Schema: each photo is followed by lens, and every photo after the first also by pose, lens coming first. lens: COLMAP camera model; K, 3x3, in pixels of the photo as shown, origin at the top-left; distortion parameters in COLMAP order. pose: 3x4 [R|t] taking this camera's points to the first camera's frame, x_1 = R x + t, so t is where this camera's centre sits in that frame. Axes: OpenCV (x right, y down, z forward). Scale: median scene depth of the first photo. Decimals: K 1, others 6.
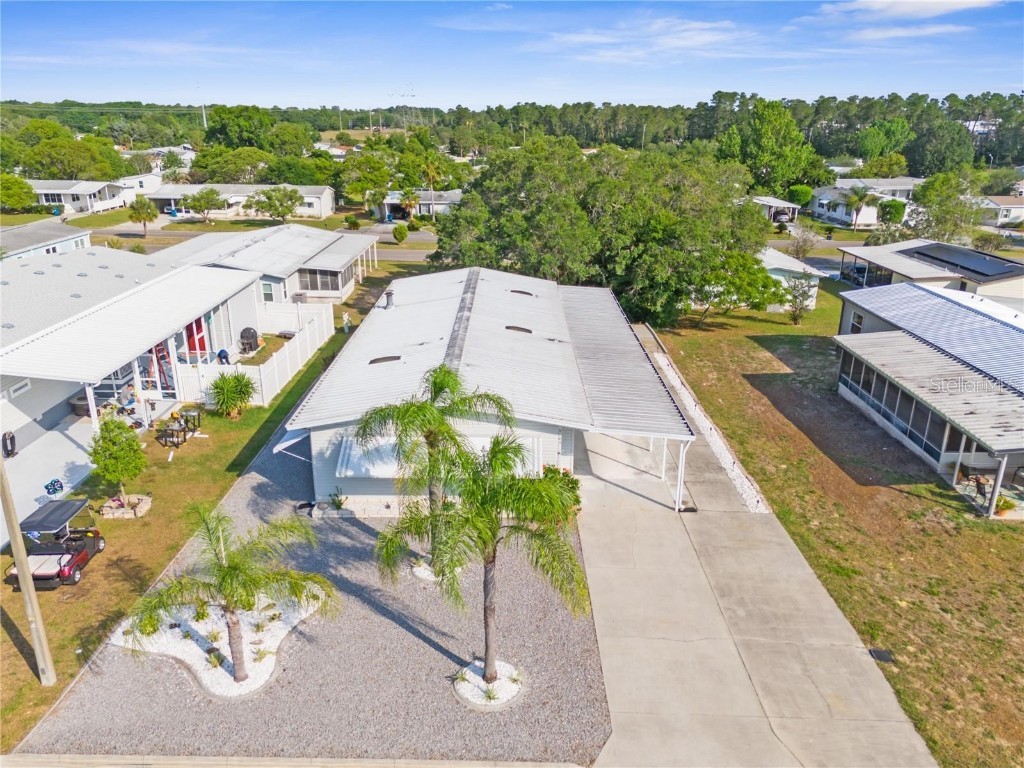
lens RADIAL K [[745.6, 0, 516.8], [0, 745.6, 387.2], [0, 0, 1]] dist [0.060560, -0.040225]
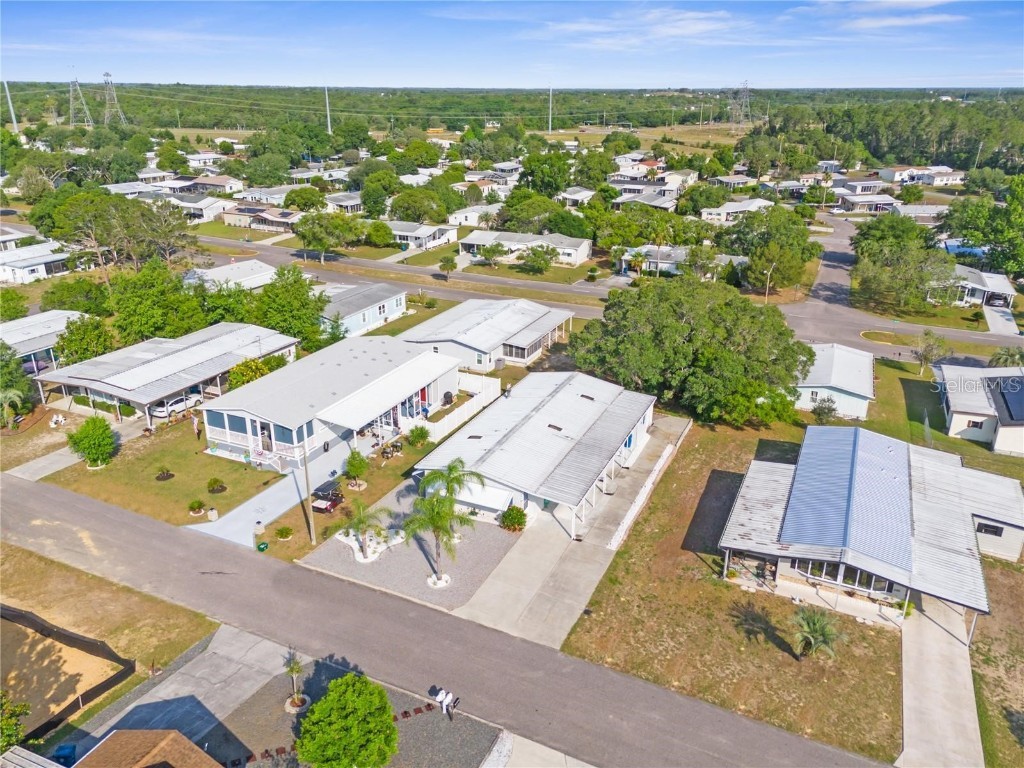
lens RADIAL K [[745.6, 0, 514.4], [0, 745.6, 384.6], [0, 0, 1]] dist [0.060560, -0.040225]
pose [[0.907230, 0.147374, -0.393972, 0.505474], [-0.137878, 0.989058, 0.052478, -0.215050], [0.397395, 0.006710, 0.917623, -0.608190]]
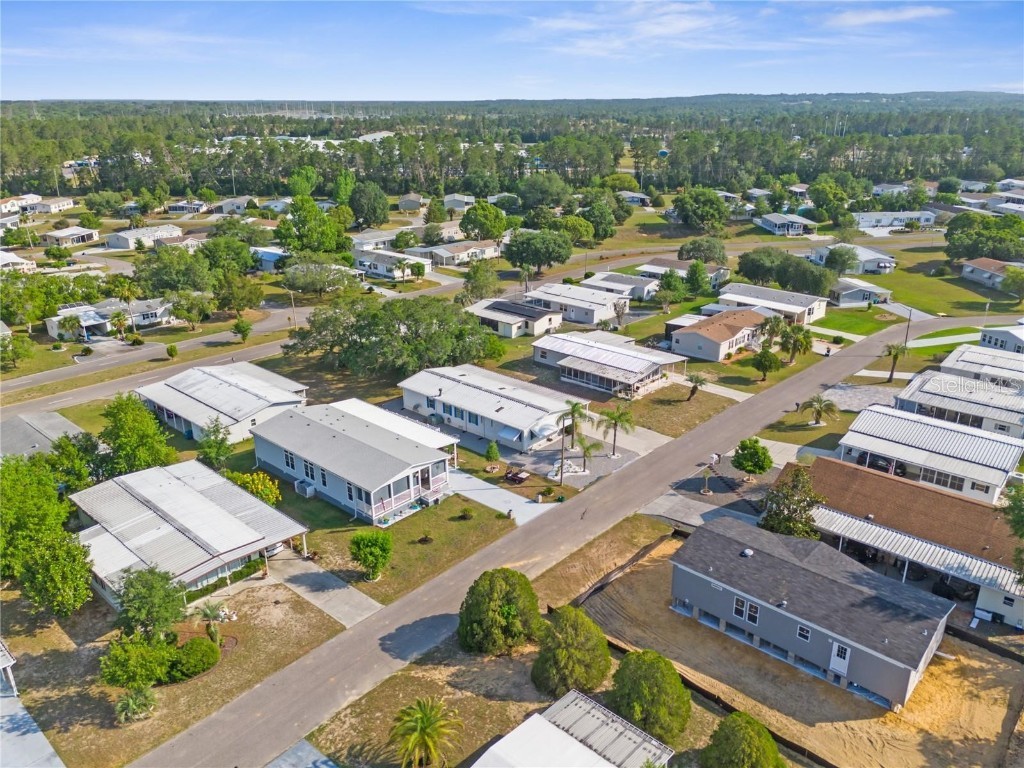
lens RADIAL K [[745.6, 0, 512.5], [0, 745.6, 383.1], [0, 0, 1]] dist [0.060560, -0.040225]
pose [[0.668674, -0.271240, 0.692318, -1.592659], [0.259211, 0.957716, 0.124860, -0.363131], [-0.696911, 0.095966, 0.710708, -0.887121]]
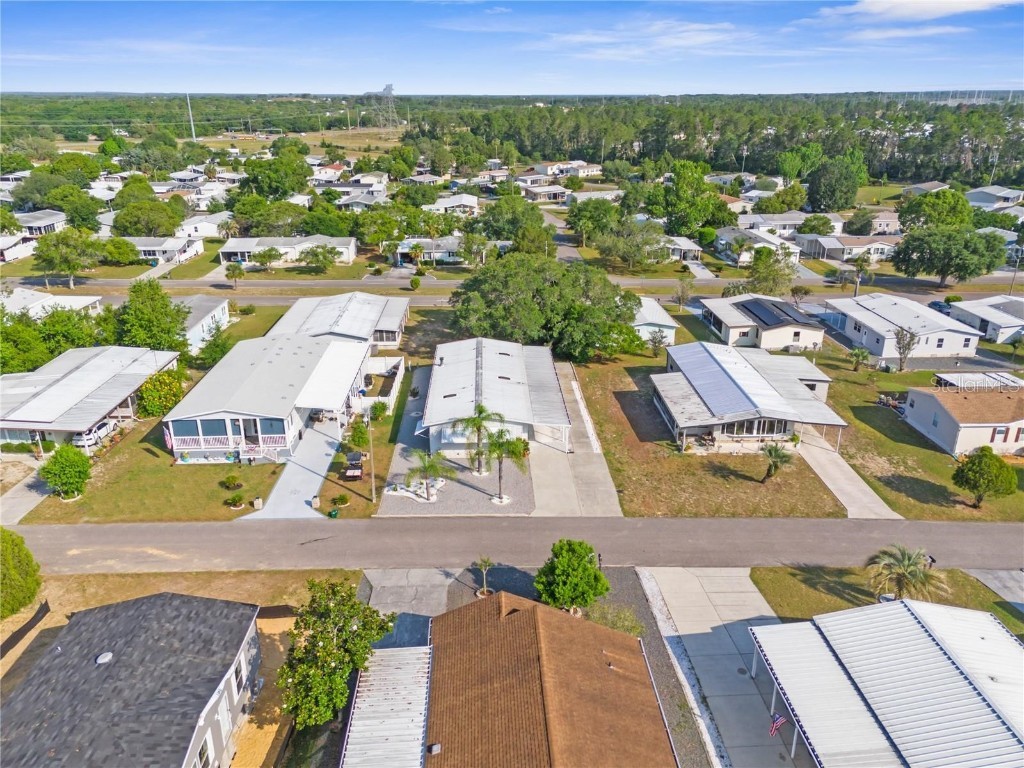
lens RADIAL K [[745.6, 0, 511.5], [0, 745.6, 381.8], [0, 0, 1]] dist [0.060560, -0.040225]
pose [[0.999424, -0.023459, 0.024508, -0.024219], [0.023034, 0.999582, 0.017475, -0.083821], [-0.024907, -0.016900, 0.999547, -0.992759]]
